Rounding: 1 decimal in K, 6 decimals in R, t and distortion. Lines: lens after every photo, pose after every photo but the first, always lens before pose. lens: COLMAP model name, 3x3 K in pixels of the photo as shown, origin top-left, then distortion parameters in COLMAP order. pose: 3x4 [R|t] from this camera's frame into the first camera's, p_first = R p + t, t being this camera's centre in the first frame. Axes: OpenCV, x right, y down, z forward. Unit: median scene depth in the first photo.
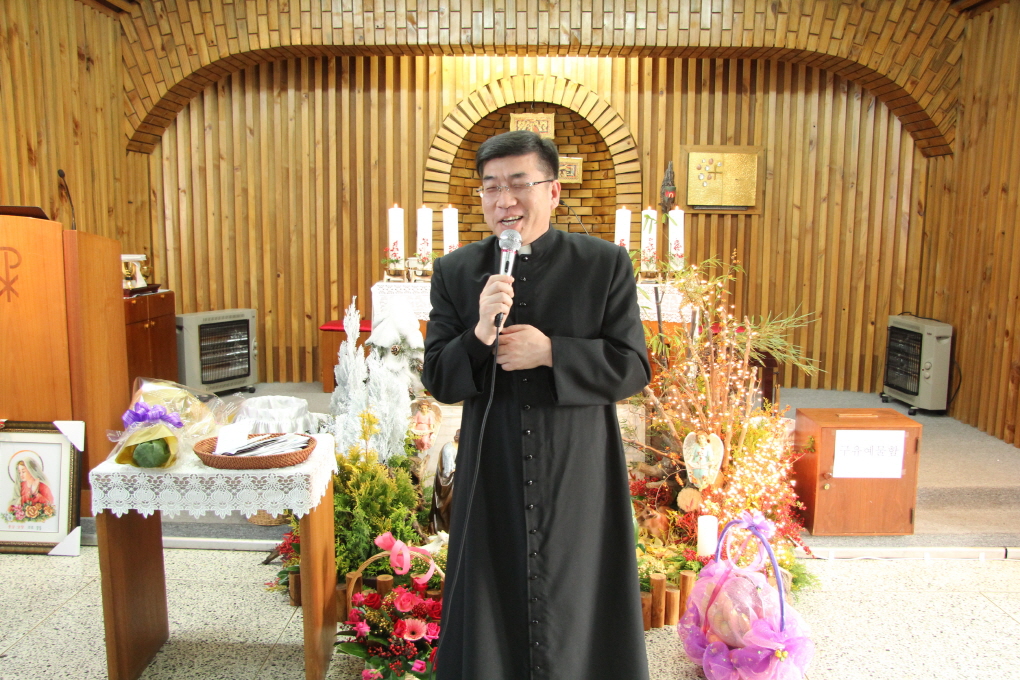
lens RADIAL K [[911.8, 0, 511.0], [0, 911.8, 358.5], [0, 0, 1]] dist [-0.135634, 0.192004]
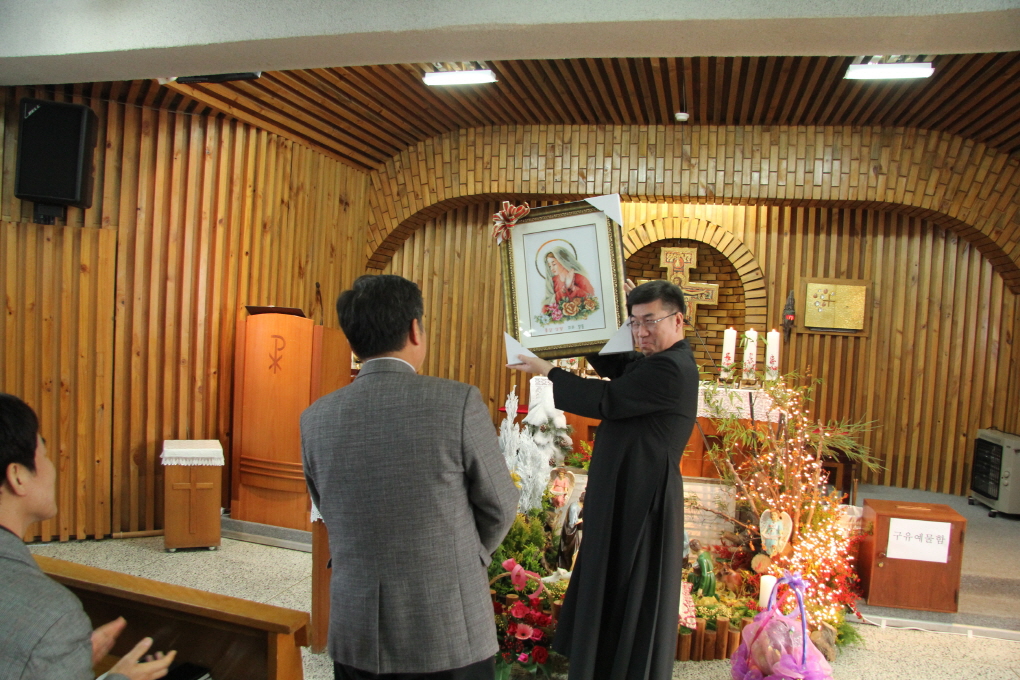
lens RADIAL K [[810.6, 0, 512.8], [0, 810.6, 359.3], [0, 0, 1]] dist [-0.183625, 0.142521]
pose [[0.972097, 0.053615, -0.228370, 0.071481], [-0.077740, 0.992147, -0.097983, 0.007447], [0.221323, 0.113002, 0.968631, -0.115781]]
